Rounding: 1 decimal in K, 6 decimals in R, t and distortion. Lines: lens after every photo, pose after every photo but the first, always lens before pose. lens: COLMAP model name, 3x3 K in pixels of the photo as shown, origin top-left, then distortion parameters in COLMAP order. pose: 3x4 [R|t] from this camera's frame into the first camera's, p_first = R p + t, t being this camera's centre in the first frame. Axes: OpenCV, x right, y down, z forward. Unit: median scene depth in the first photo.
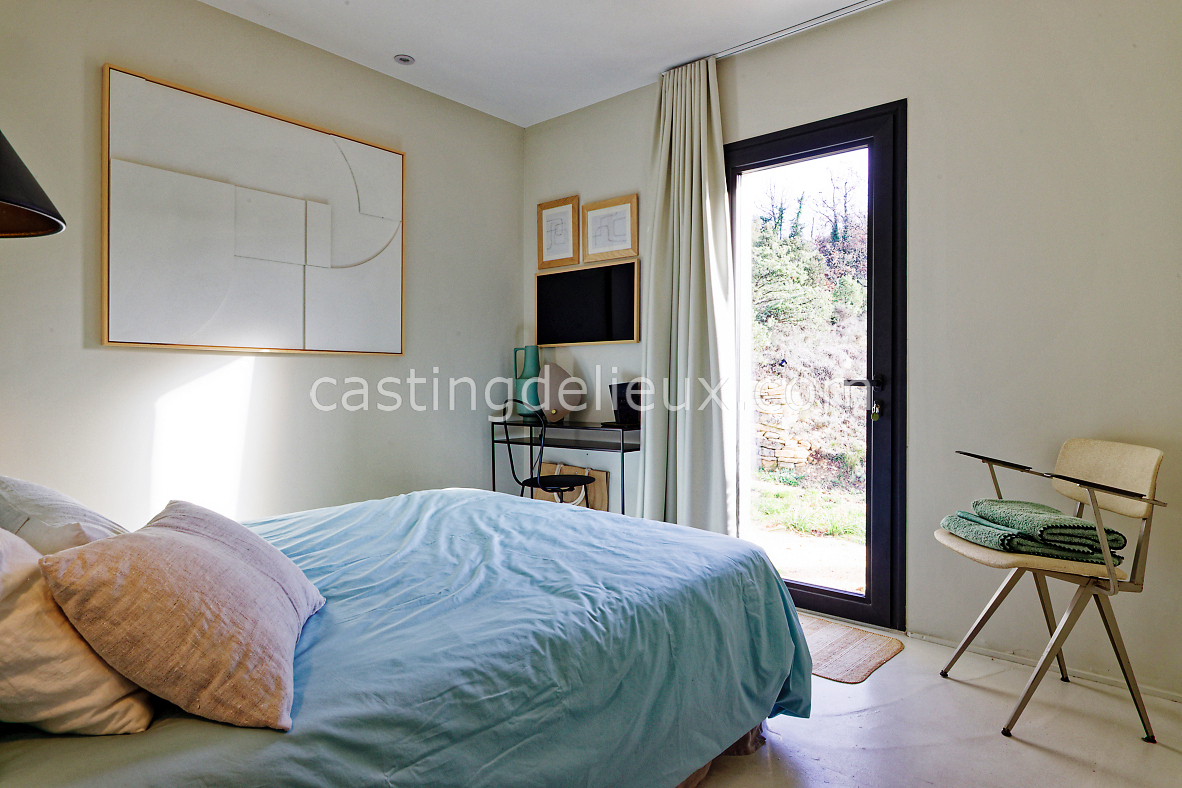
lens RADIAL K [[640.2, 0, 591.0], [0, 640.2, 394.0], [0, 0, 1]] dist [-0.011378, 0.002284]
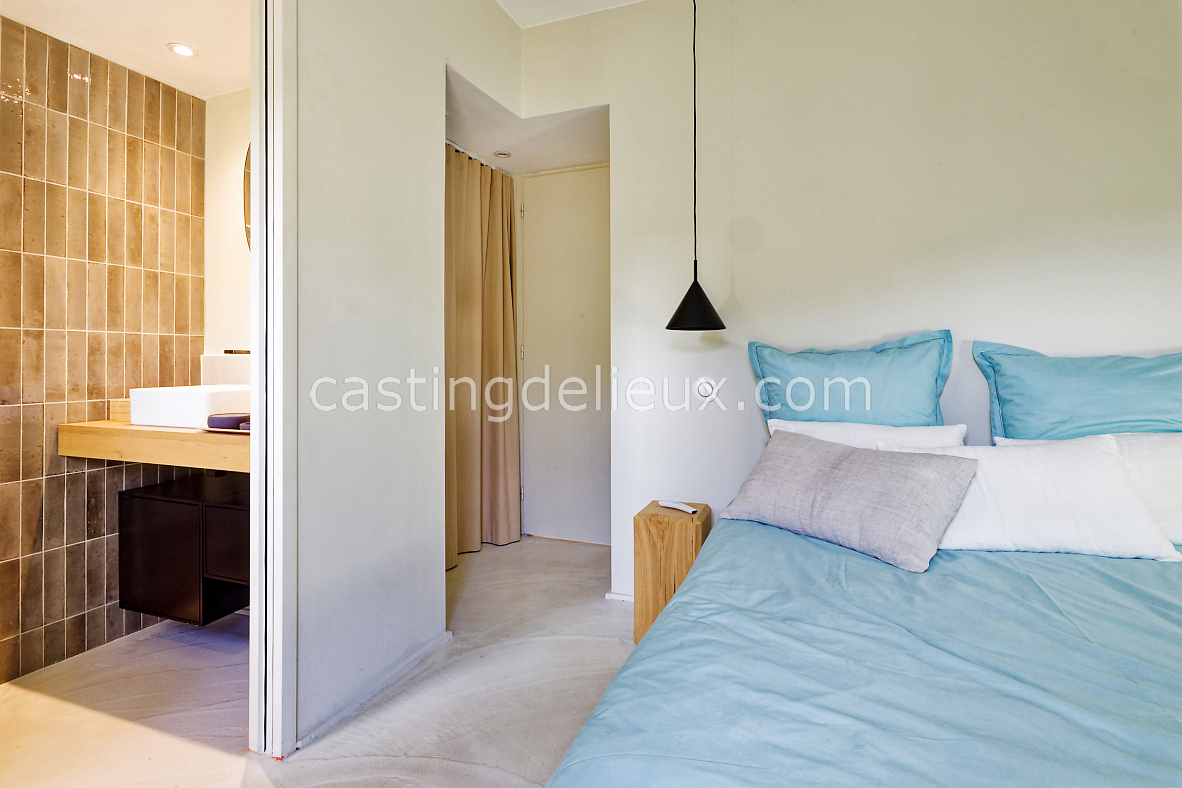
lens RADIAL K [[590.8, 0, 593.1], [0, 590.8, 376.5], [0, 0, 1]] dist [-0.000581, -0.000073]
pose [[-0.941279, 0.000783, -0.337629, 0.416084], [0.000894, 1.000000, -0.000174, -0.006323], [0.337629, -0.000465, -0.941279, 1.710537]]
